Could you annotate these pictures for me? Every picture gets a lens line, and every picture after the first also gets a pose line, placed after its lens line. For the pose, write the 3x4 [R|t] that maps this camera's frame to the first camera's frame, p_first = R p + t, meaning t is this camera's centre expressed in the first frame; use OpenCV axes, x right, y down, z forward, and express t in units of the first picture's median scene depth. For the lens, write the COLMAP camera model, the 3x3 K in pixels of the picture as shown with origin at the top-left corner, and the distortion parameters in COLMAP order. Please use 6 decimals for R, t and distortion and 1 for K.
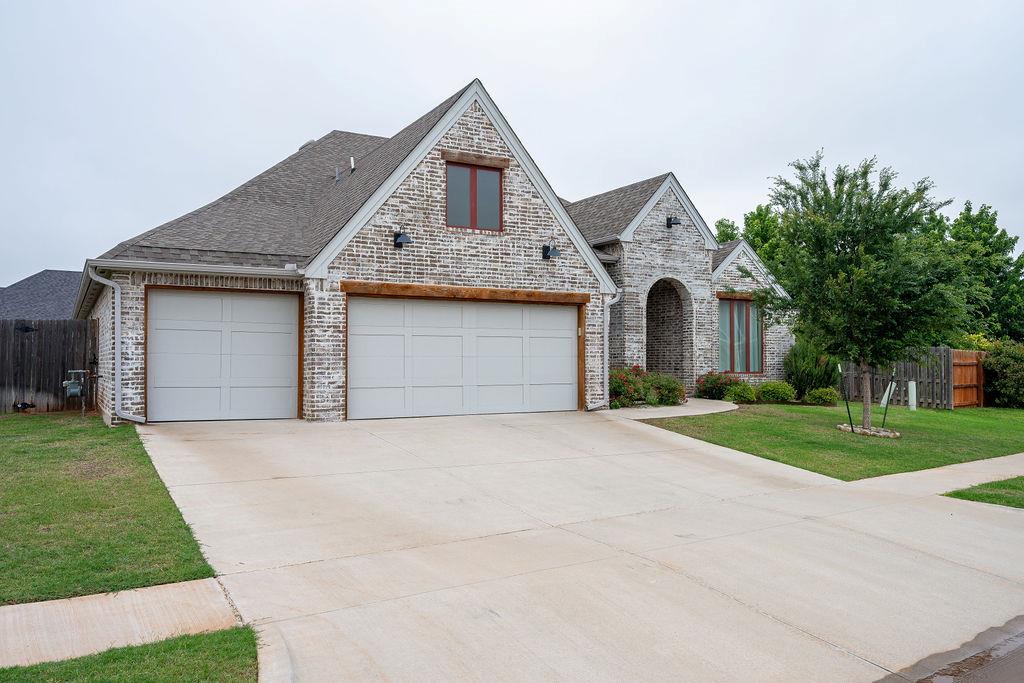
lens RADIAL K [[766.6, 0, 511.8], [0, 766.6, 359.9], [0, 0, 1]] dist [0.002246, 0.000852]
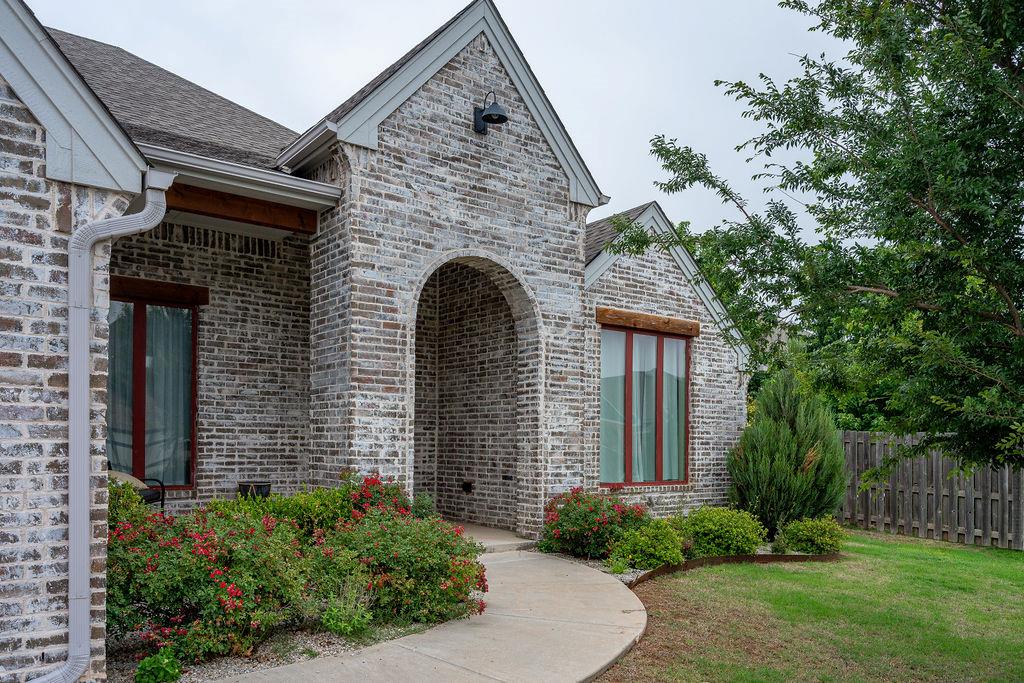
lens RADIAL K [[767.7, 0, 511.9], [0, 767.7, 451.0], [0, 0, 1]] dist [-0.001585, -0.000521]
pose [[0.991233, 0.007389, 0.131920, 0.223760], [-0.009320, 0.999858, 0.014030, -0.014009], [-0.131797, -0.015136, 0.991161, 0.783649]]
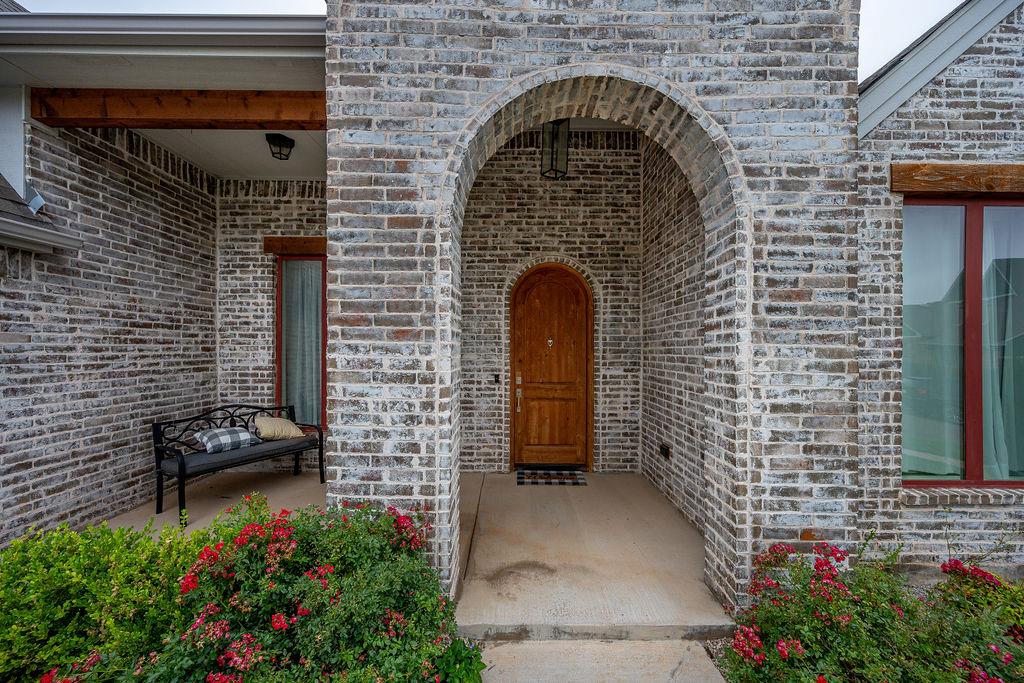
lens RADIAL K [[404.6, 0, 516.6], [0, 404.6, 352.0], [0, 0, 1]] dist [-0.002675, 0.000363]
pose [[0.874570, 0.004257, -0.484881, 0.319441], [-0.002370, 0.999987, 0.004506, -0.040333], [0.484894, -0.002791, 0.874568, 1.175484]]
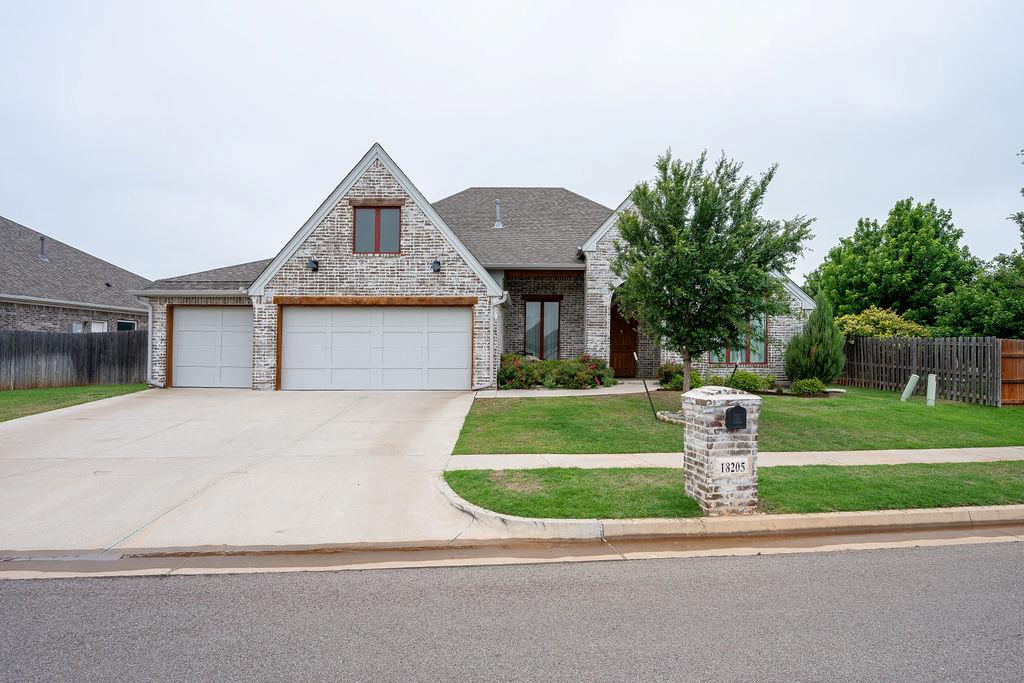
lens RADIAL K [[580.3, 0, 541.1], [0, 580.3, 353.0], [0, 0, 1]] dist [0.000439, 0.000047]
pose [[0.873986, -0.000886, -0.485951, 0.663777], [-0.001714, 0.999986, -0.004905, 0.009877], [0.485949, 0.005120, 0.873972, 0.228140]]
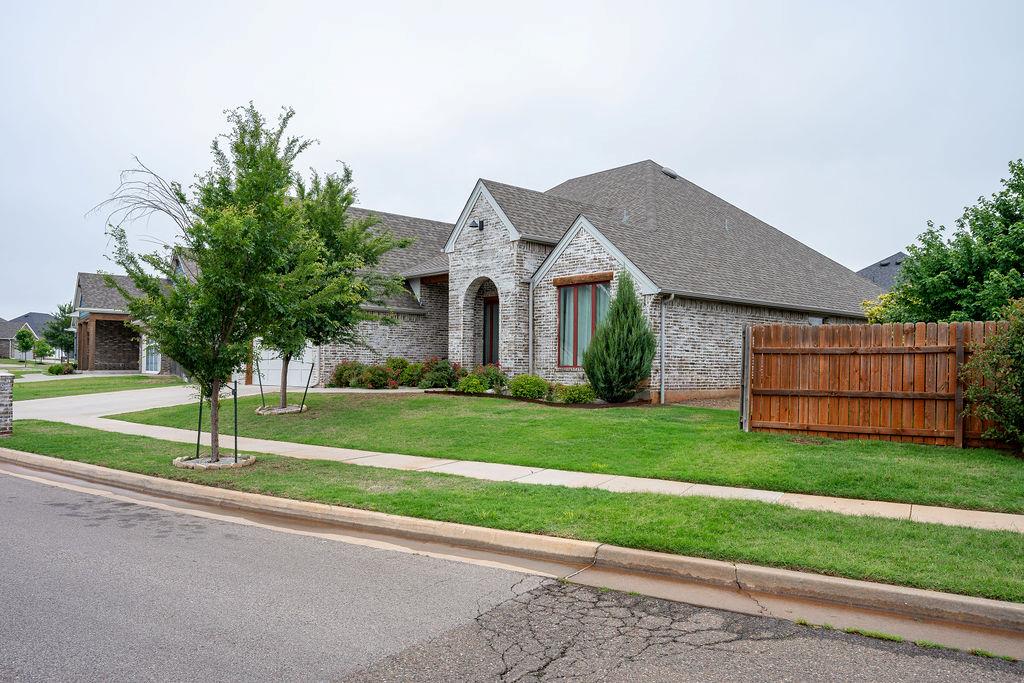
lens RADIAL K [[748.8, 0, 512.1], [0, 748.8, 379.6], [0, 0, 1]] dist [-0.000129, -0.000040]
pose [[0.212119, 0.013486, -0.977151, 1.640659], [-0.007486, 0.999898, 0.012175, 0.031533], [0.977215, 0.004732, 0.212198, 1.083071]]
